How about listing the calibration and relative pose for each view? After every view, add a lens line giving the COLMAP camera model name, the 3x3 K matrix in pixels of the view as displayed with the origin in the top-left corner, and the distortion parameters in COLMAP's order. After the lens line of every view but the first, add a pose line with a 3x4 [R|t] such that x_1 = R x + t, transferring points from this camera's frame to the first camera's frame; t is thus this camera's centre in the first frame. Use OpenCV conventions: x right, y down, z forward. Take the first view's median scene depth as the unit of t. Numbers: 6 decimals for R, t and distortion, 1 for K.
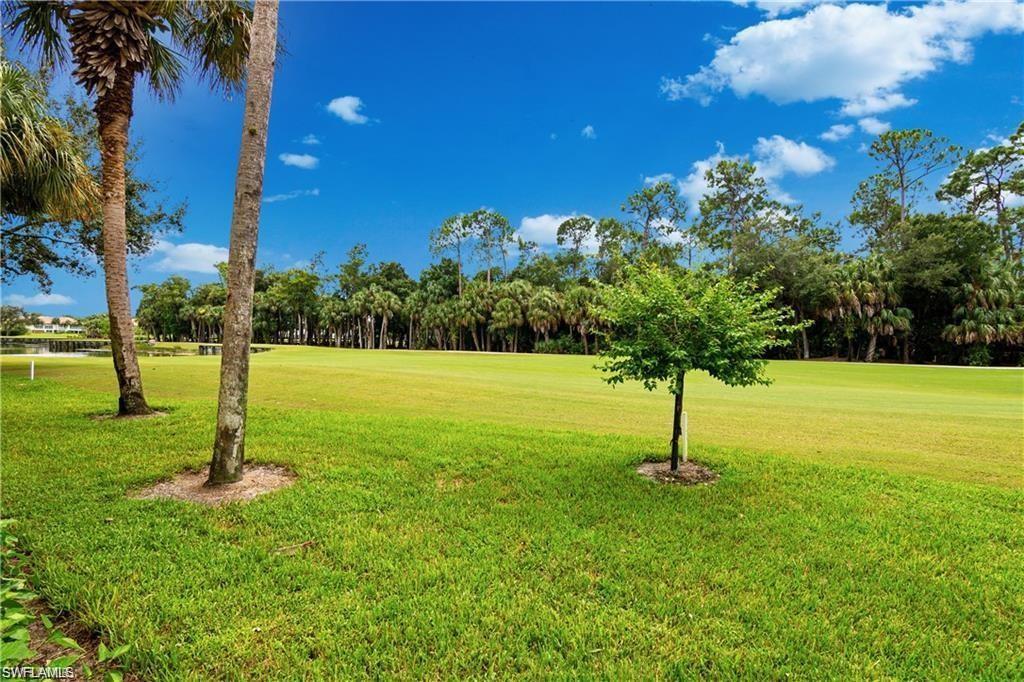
lens RADIAL K [[511.4, 0, 505.4], [0, 511.4, 348.4], [0, 0, 1]] dist [-0.012156, 0.000284]
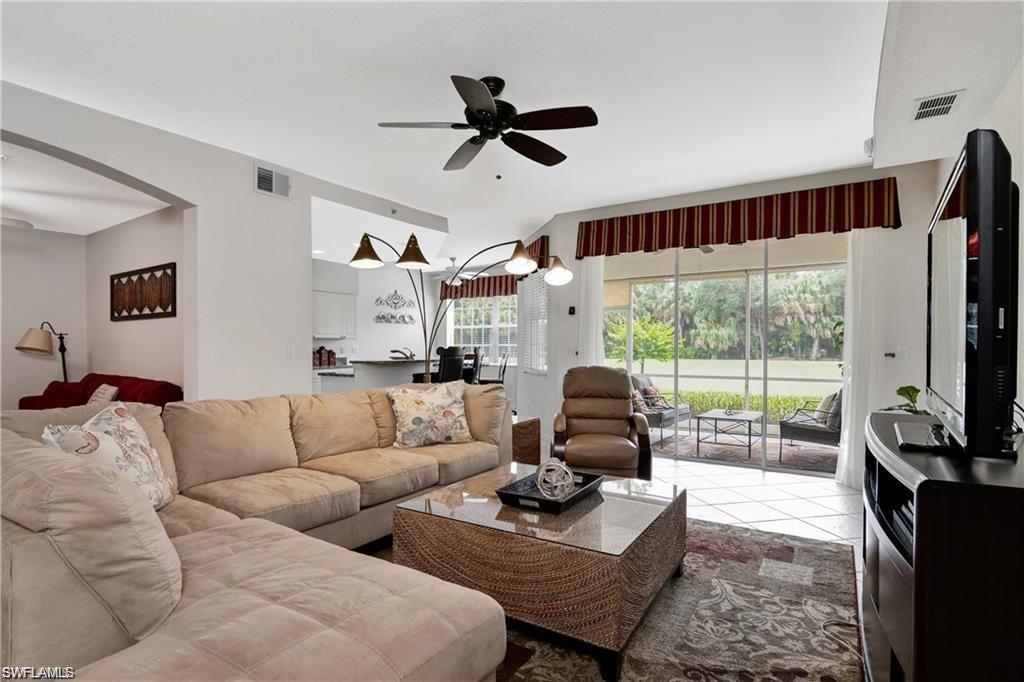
lens RADIAL K [[511.4, 0, 505.4], [0, 511.4, 348.4], [0, 0, 1]] dist [-0.012156, 0.000284]
pose [[0.999401, -0.016898, 0.030196, -0.040044], [0.017331, 0.999750, -0.014136, 0.002016], [-0.029950, 0.014651, 0.999444, -0.144065]]
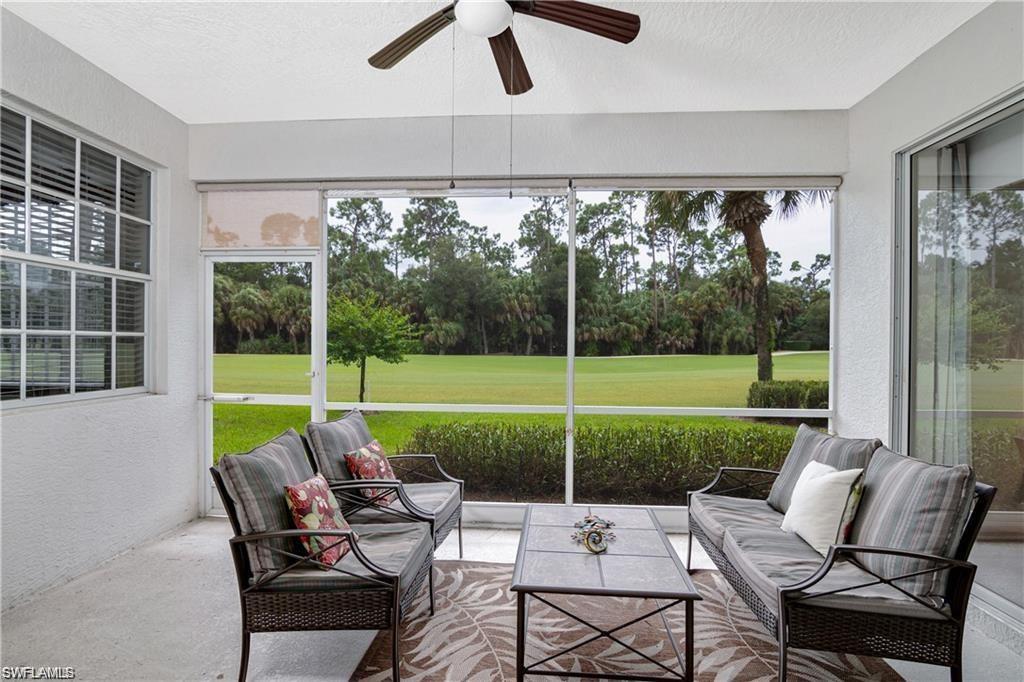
lens RADIAL K [[511.4, 0, 505.4], [0, 511.4, 348.4], [0, 0, 1]] dist [-0.012156, 0.000284]
pose [[0.852817, -0.013110, 0.522046, -0.015473], [0.012225, 0.999912, 0.005140, 0.000957], [-0.522067, 0.001998, 0.852902, -0.070846]]
